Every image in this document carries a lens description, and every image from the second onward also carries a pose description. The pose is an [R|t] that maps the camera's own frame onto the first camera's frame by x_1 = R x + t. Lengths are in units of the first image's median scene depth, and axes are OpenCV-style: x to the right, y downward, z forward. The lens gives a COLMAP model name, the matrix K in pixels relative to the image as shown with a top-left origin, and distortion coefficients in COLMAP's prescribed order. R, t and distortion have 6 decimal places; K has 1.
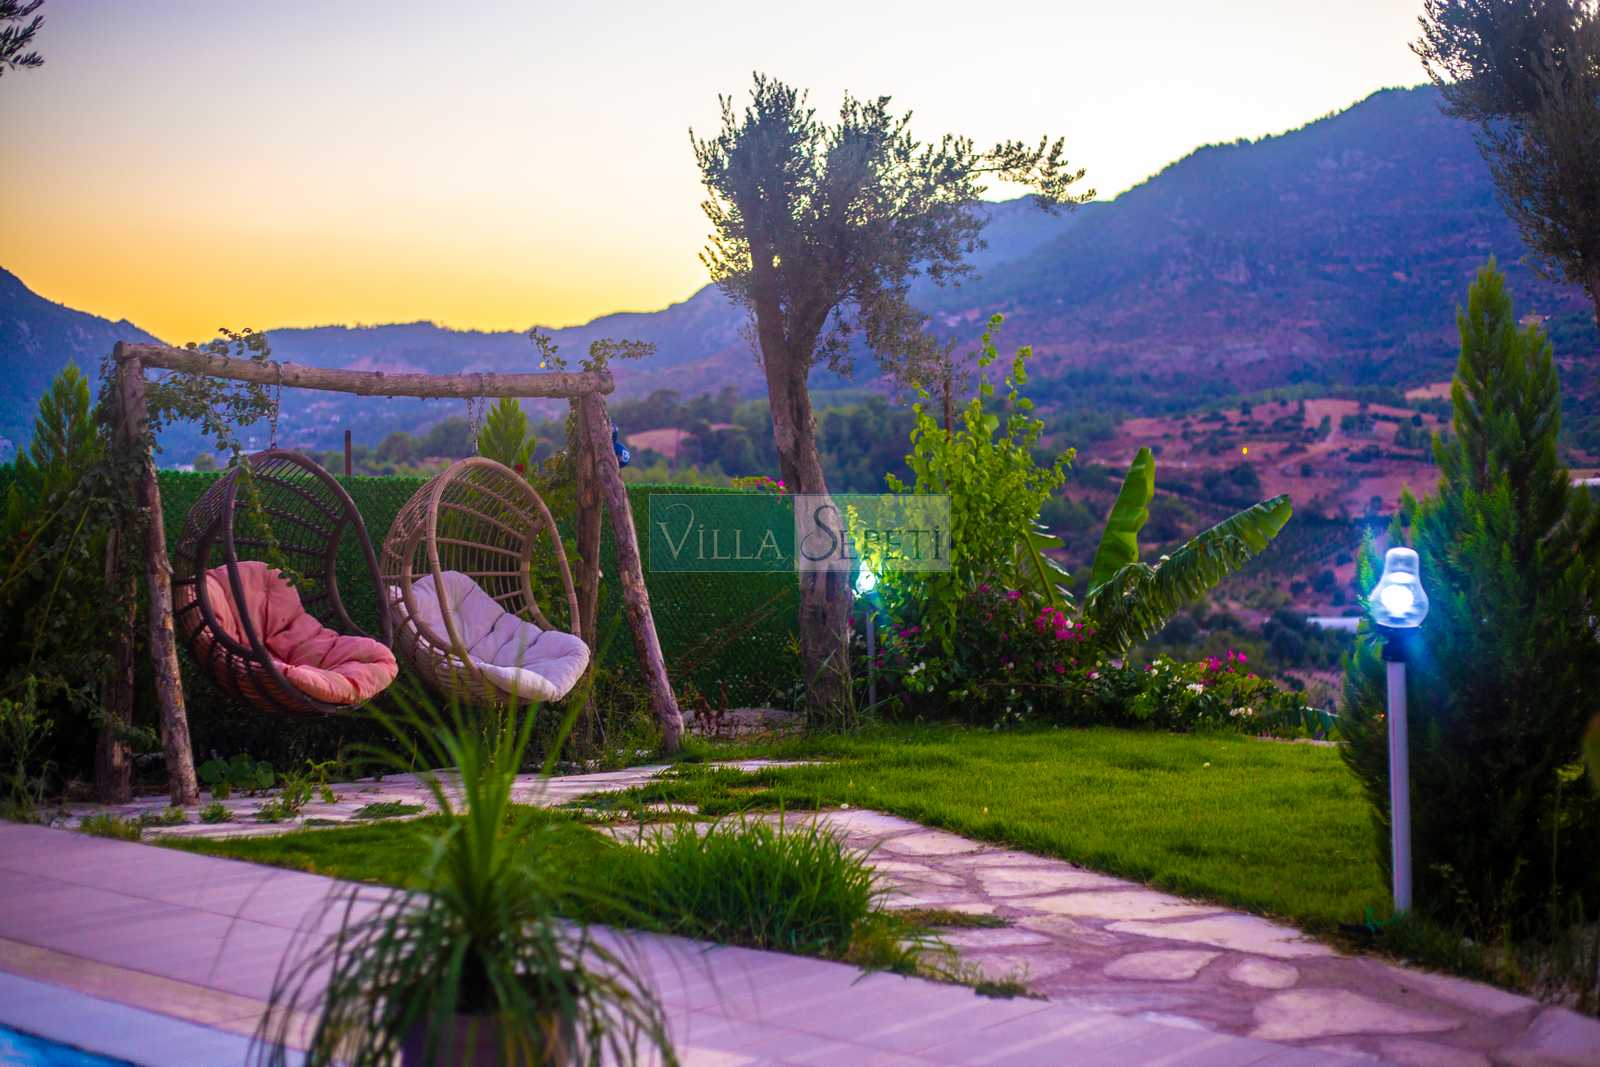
lens RADIAL K [[2315.9, 0, 794.1], [0, 2315.9, 534.5], [0, 0, 1]] dist [-0.079520, 0.000000]
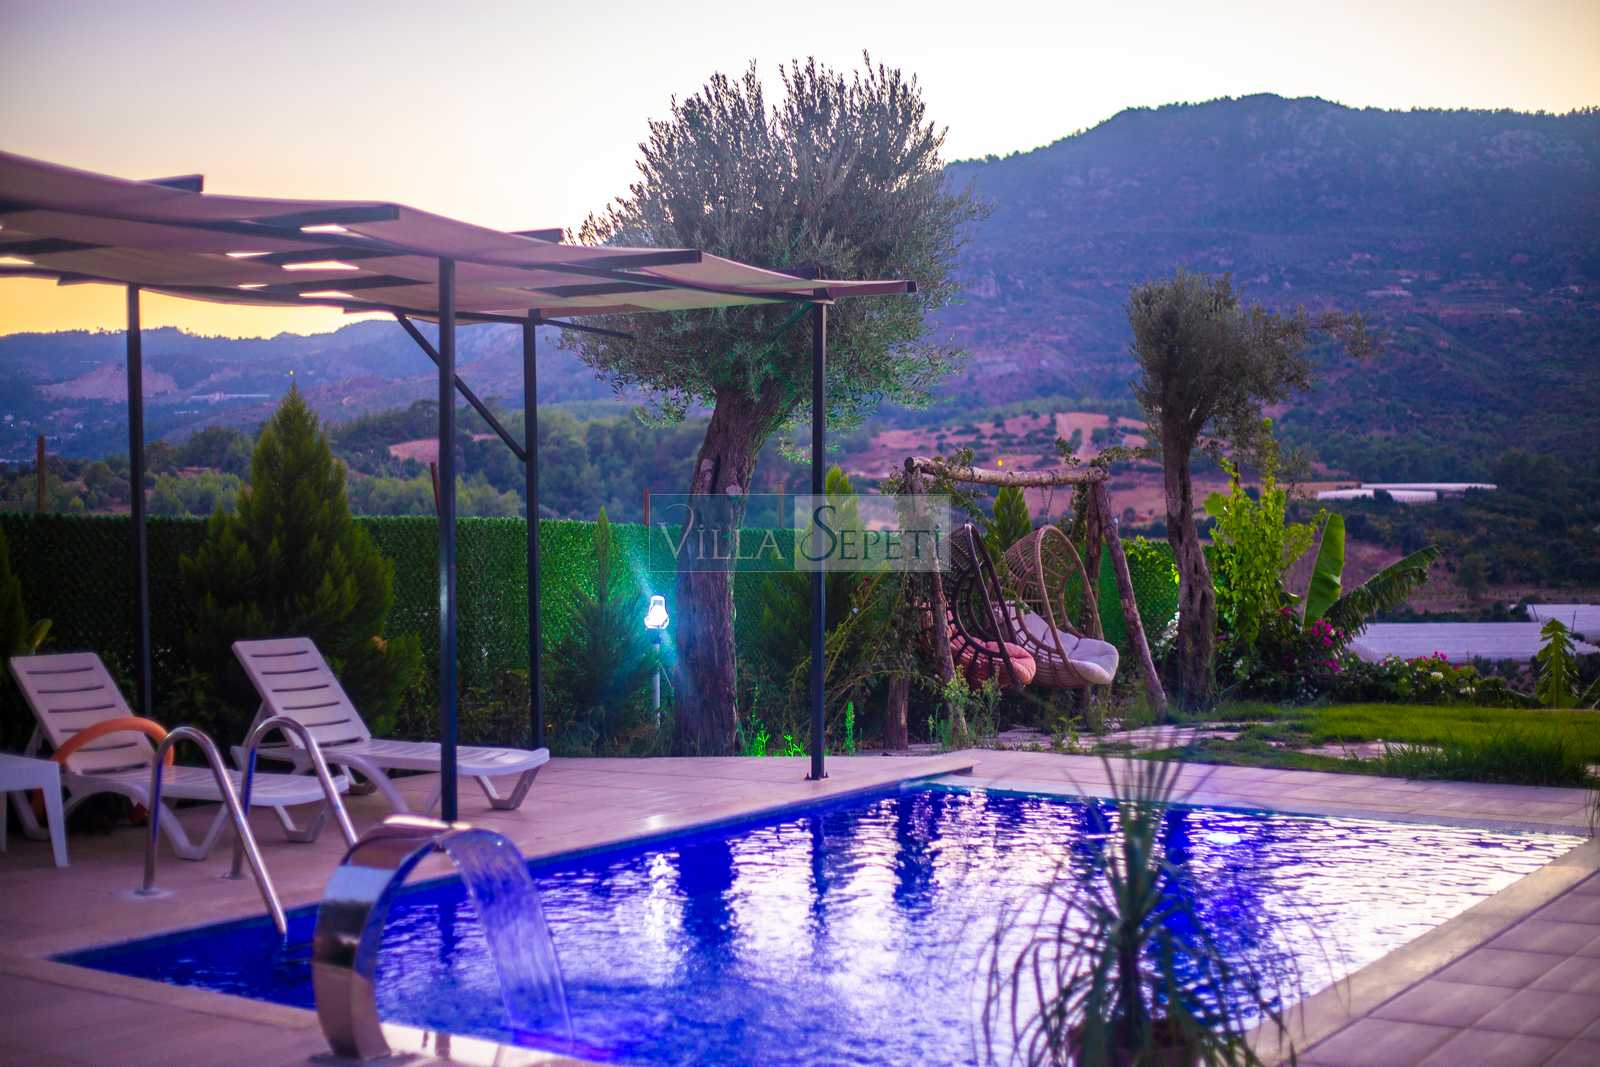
lens RADIAL K [[2315.9, 0, 797.0], [0, 2315.9, 534.9], [0, 0, 1]] dist [-0.079520, 0.000000]
pose [[0.993967, 0.001001, 0.109672, -0.372093], [-0.000553, 0.999991, -0.004112, -0.016334], [-0.109675, 0.004026, 0.993959, -0.397333]]
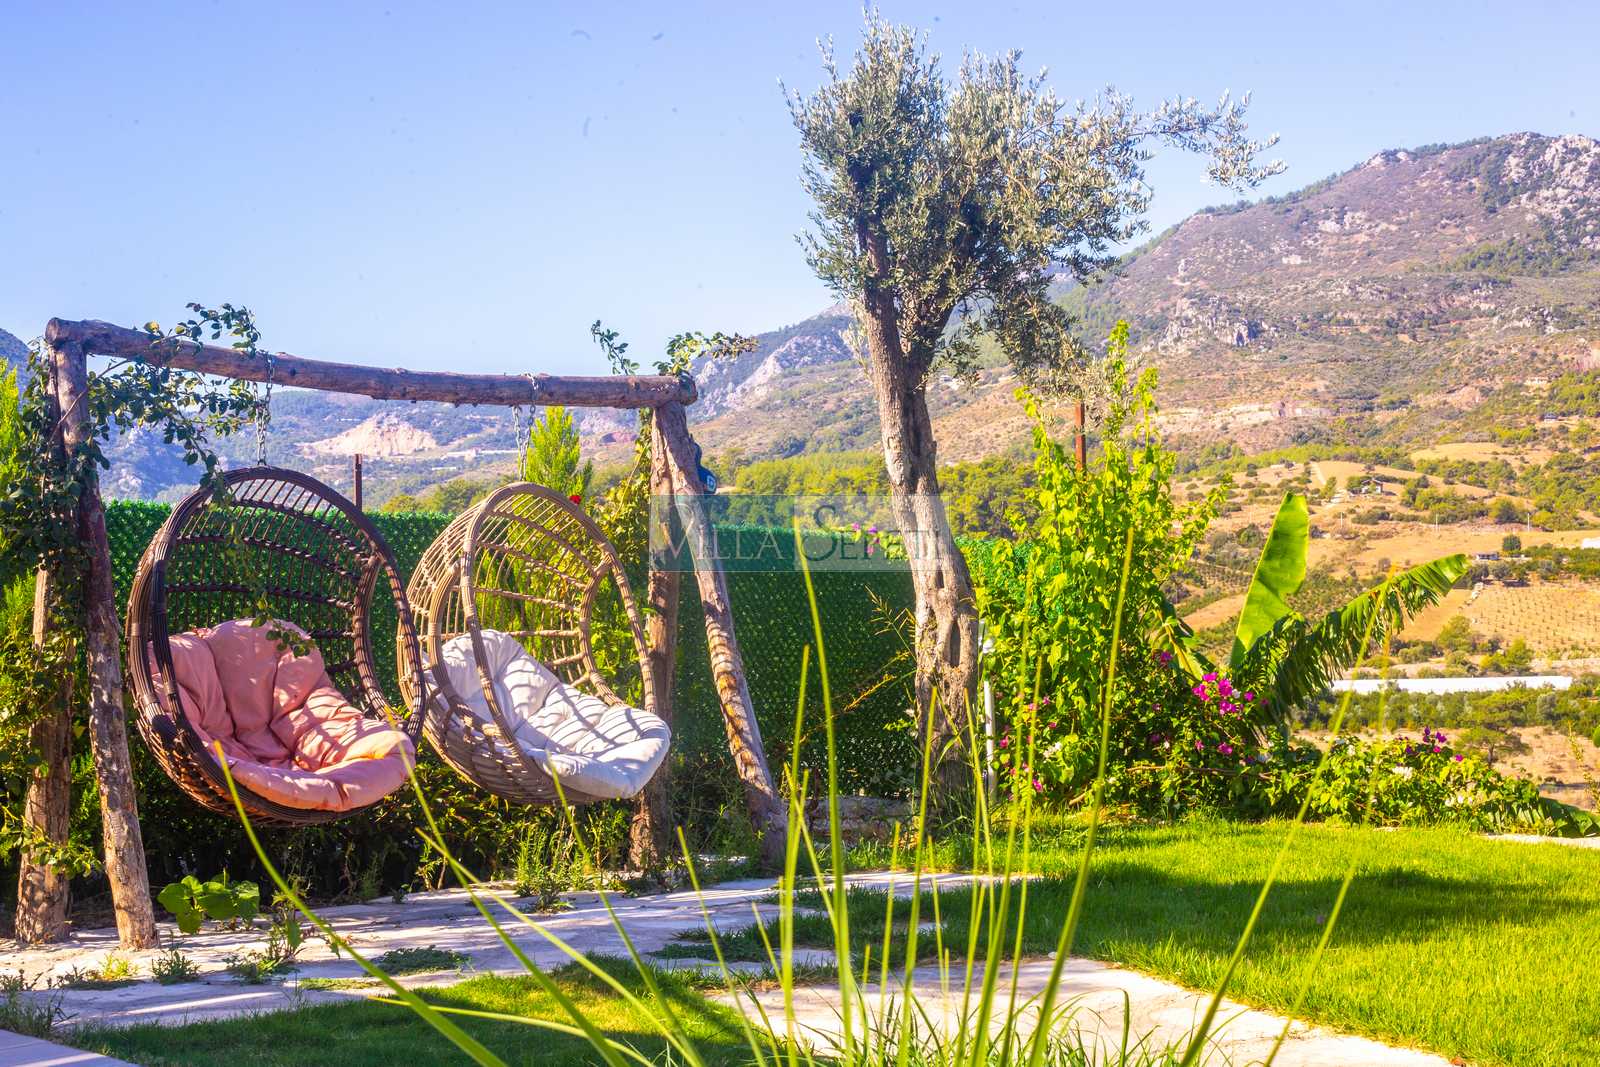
lens RADIAL K [[2315.9, 0, 803.8], [0, 2315.9, 521.0], [0, 0, 1]] dist [-0.079520, 0.000000]
pose [[0.999995, -0.002085, 0.002260, -0.036527], [0.002159, 0.999447, -0.033190, 0.004424], [-0.002190, 0.033195, 0.999446, 0.179398]]
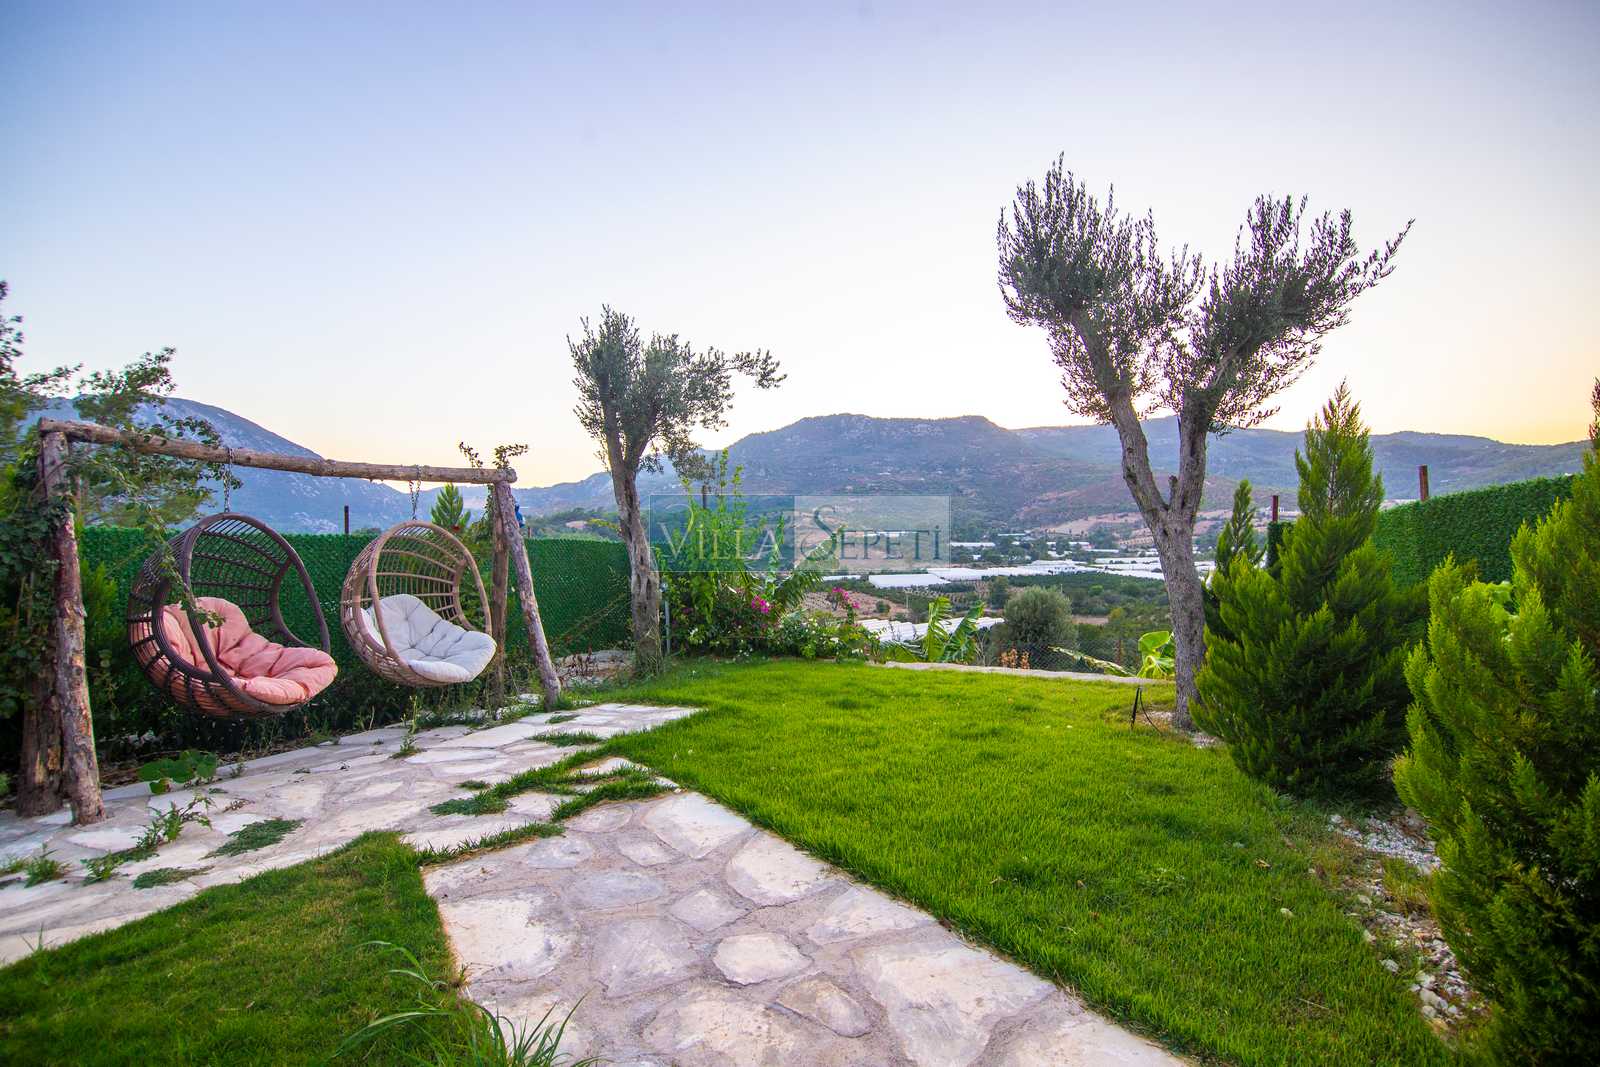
lens RADIAL K [[717.2, 0, 798.7], [0, 717.2, 530.9], [0, 0, 1]] dist [-0.009731, -0.005012]
pose [[0.971136, -0.007166, 0.238419, -0.003801], [0.014564, 0.999465, -0.029281, -0.007139], [-0.238081, 0.031908, 0.970721, 0.383782]]
